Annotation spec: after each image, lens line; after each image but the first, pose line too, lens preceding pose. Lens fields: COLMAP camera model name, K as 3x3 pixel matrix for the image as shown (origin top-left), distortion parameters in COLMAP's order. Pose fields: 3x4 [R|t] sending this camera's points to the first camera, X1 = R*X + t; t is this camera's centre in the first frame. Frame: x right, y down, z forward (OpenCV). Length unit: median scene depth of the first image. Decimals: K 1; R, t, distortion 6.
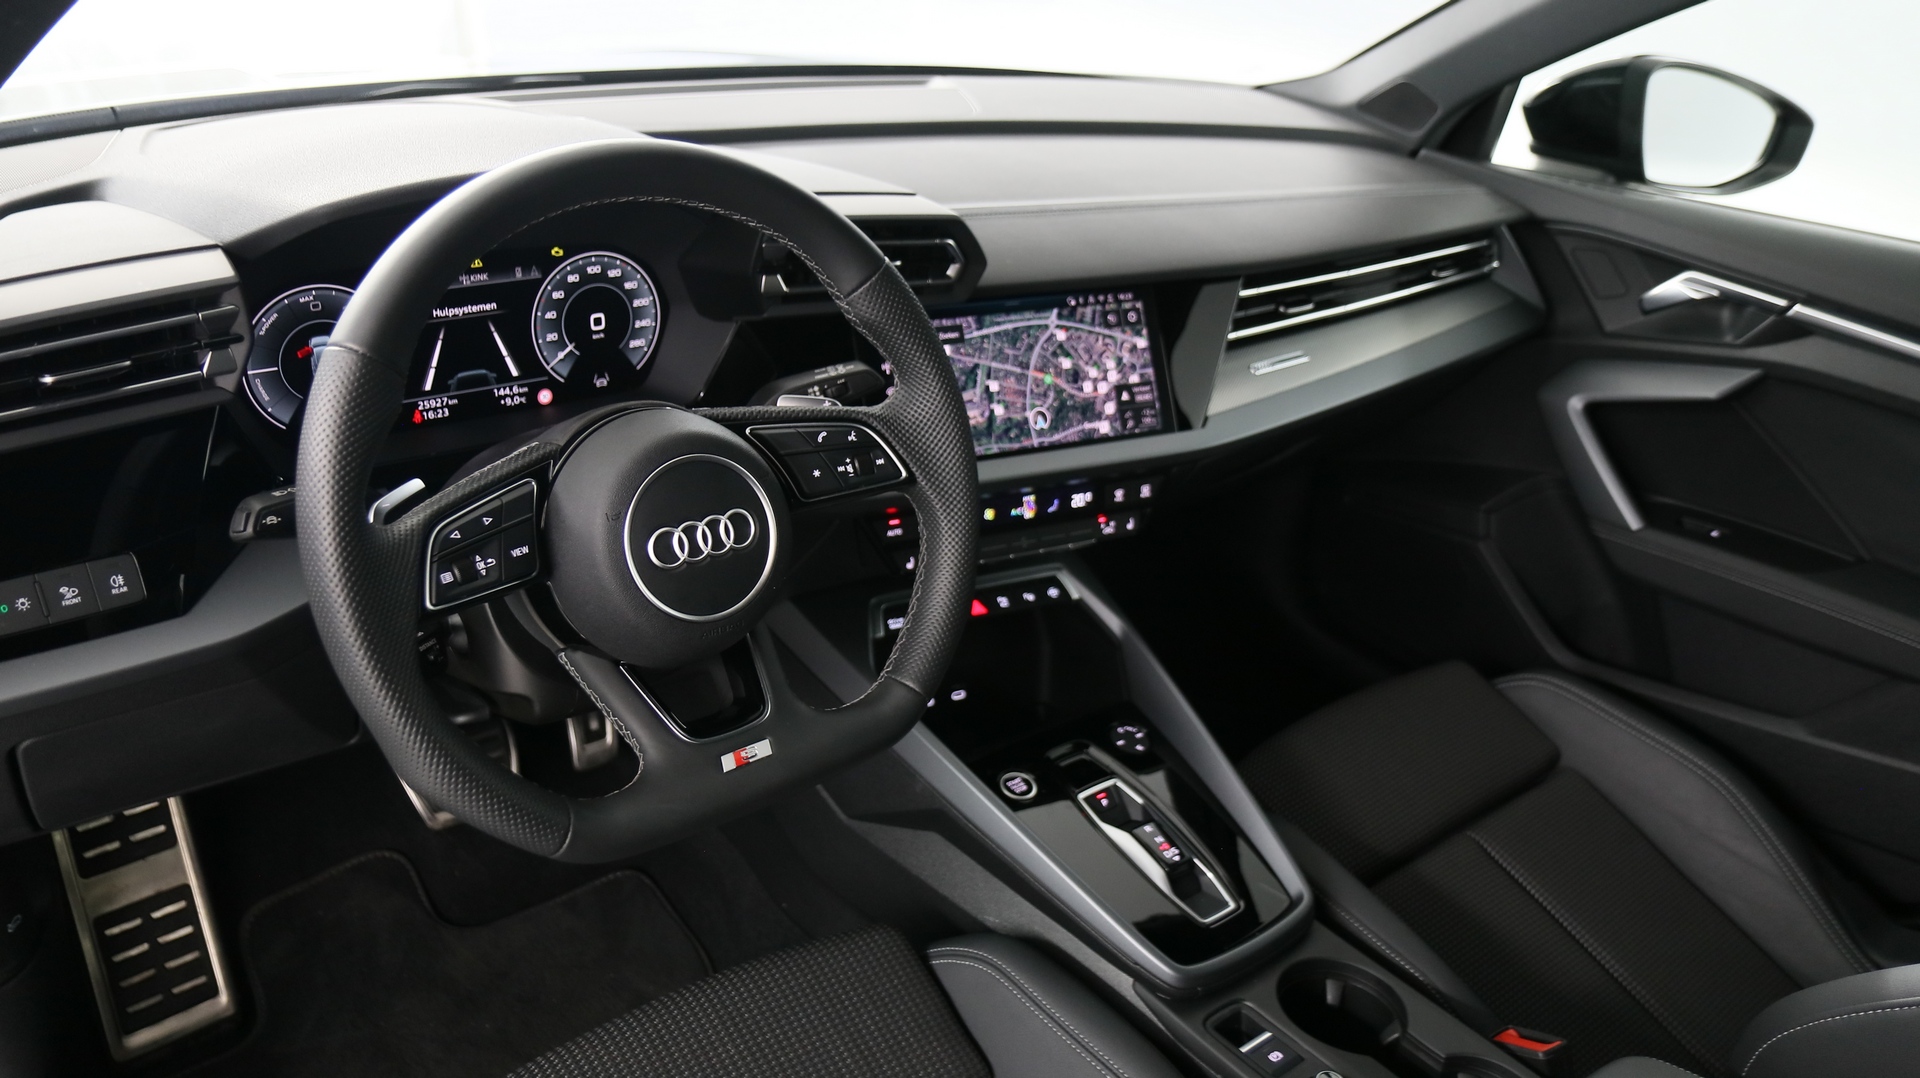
lens RADIAL K [[1468.7, 0, 955.3], [0, 1468.7, 552.5], [0, 0, 1]] dist [-0.015227, 0.009429]
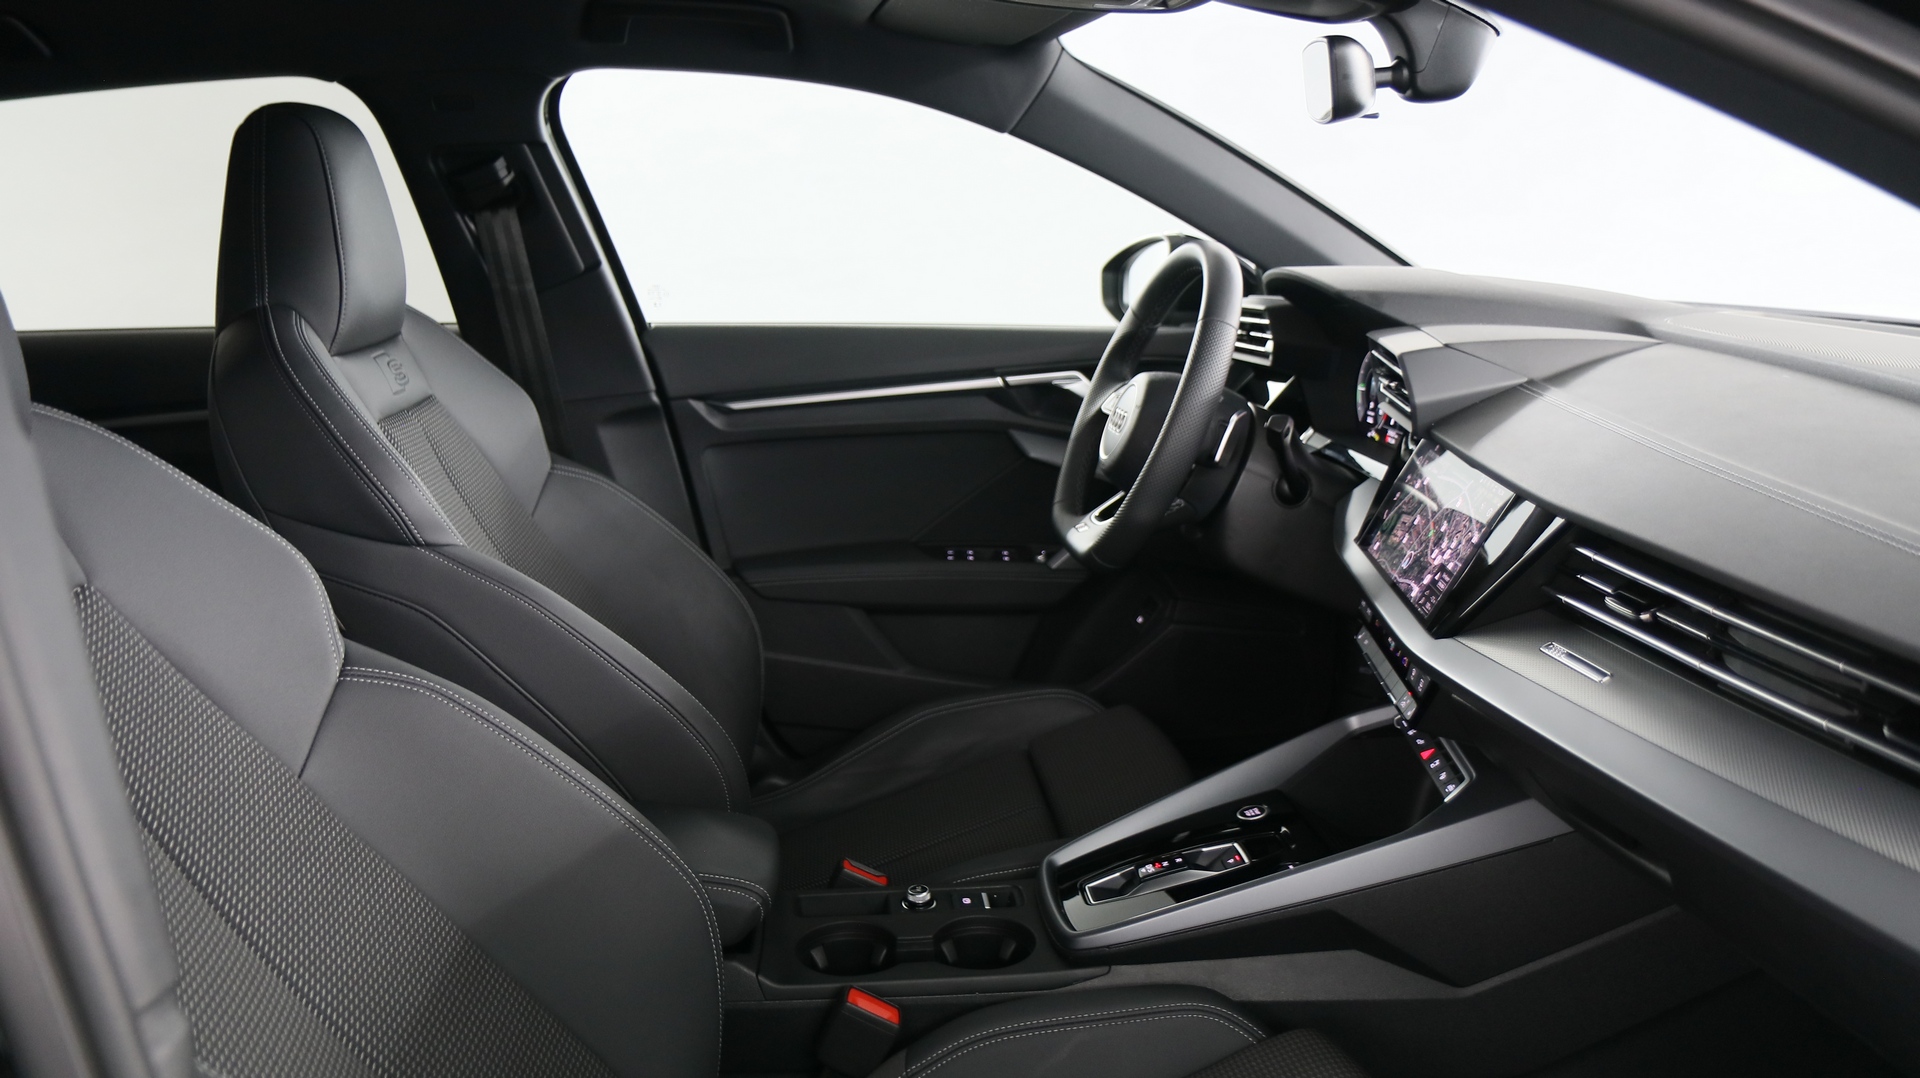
lens RADIAL K [[1468.7, 0, 960.0], [0, 1468.7, 542.3], [0, 0, 1]] dist [-0.015227, 0.009429]
pose [[-0.541832, 0.131635, -0.830115, 1.200286], [-0.393516, 0.832986, 0.388946, -0.417159], [0.742673, 0.537407, -0.399538, 1.263247]]
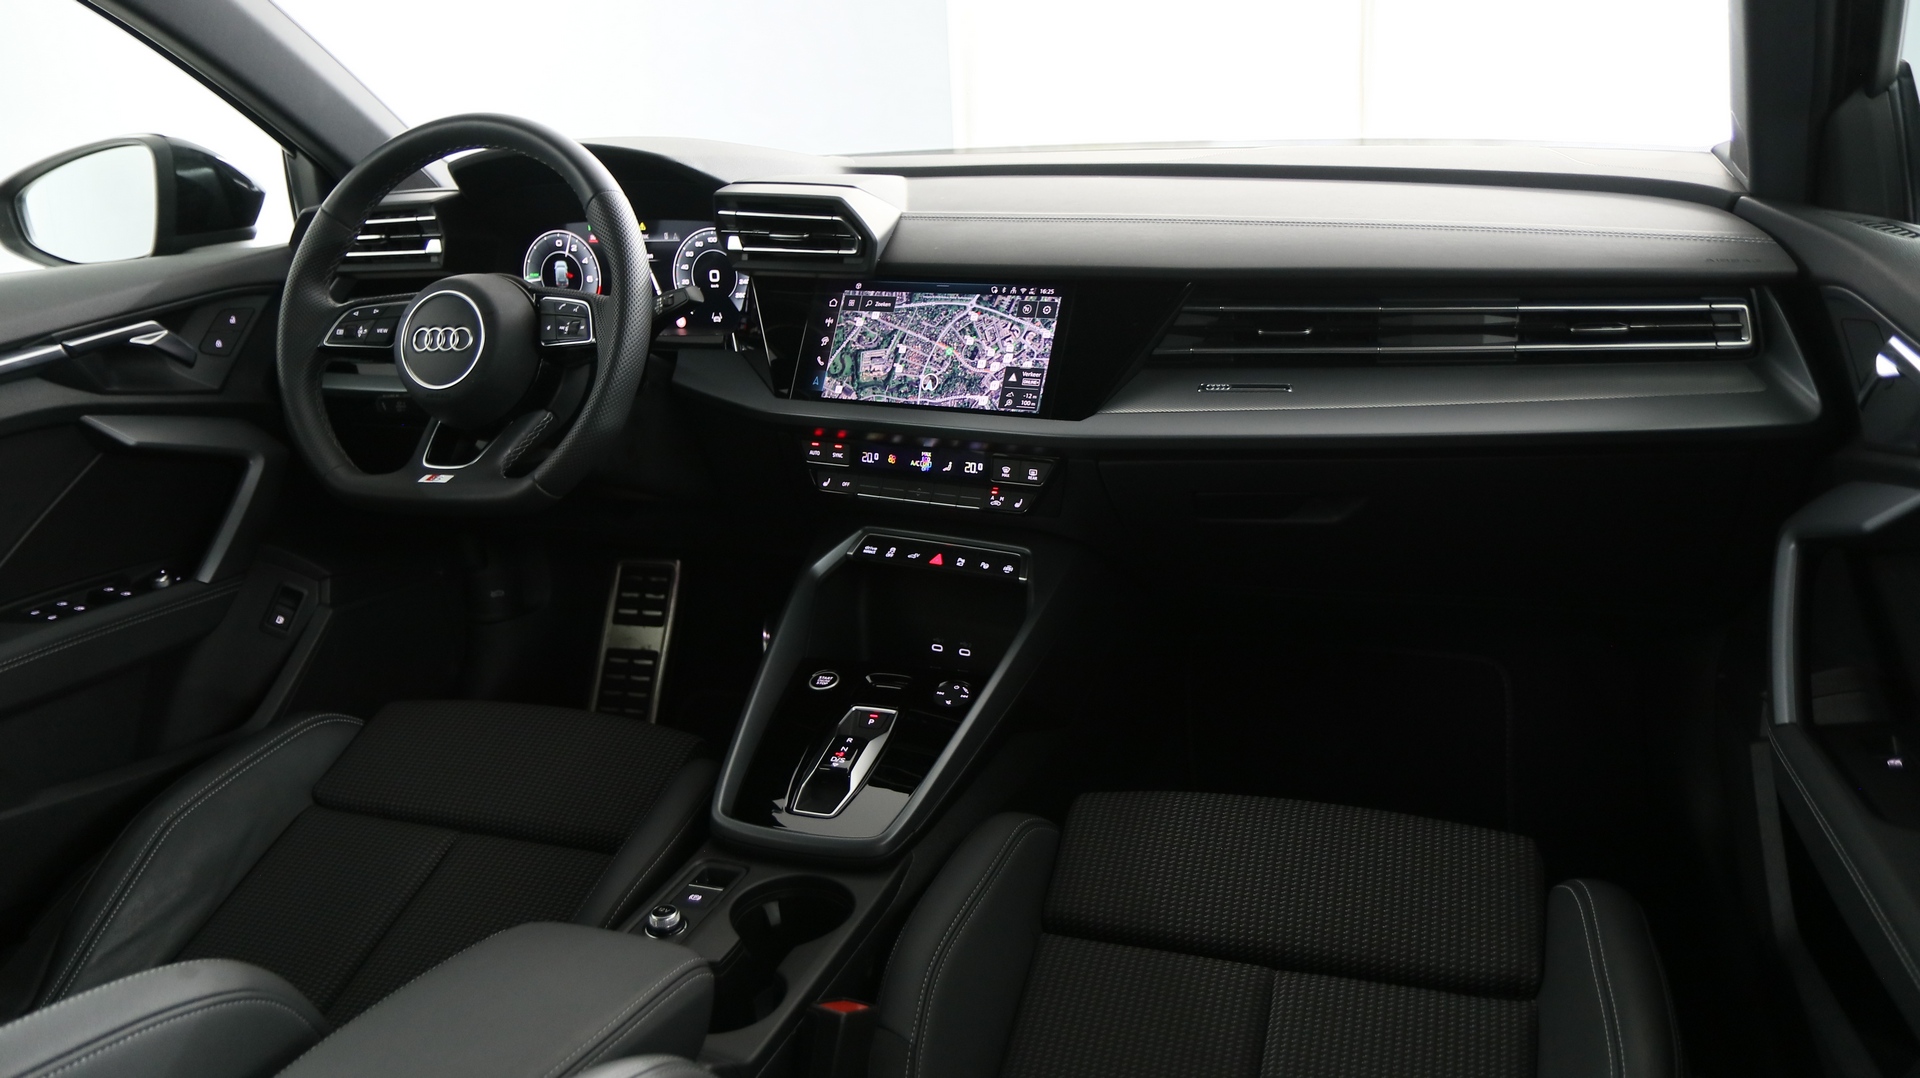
lens RADIAL K [[1468.7, 0, 955.5], [0, 1468.7, 548.0], [0, 0, 1]] dist [-0.015227, 0.009429]
pose [[0.515557, 0.164343, -0.840948, 1.136939], [-0.302019, 0.953301, 0.001142, 0.027389], [0.801864, 0.253393, 0.541116, 0.455833]]
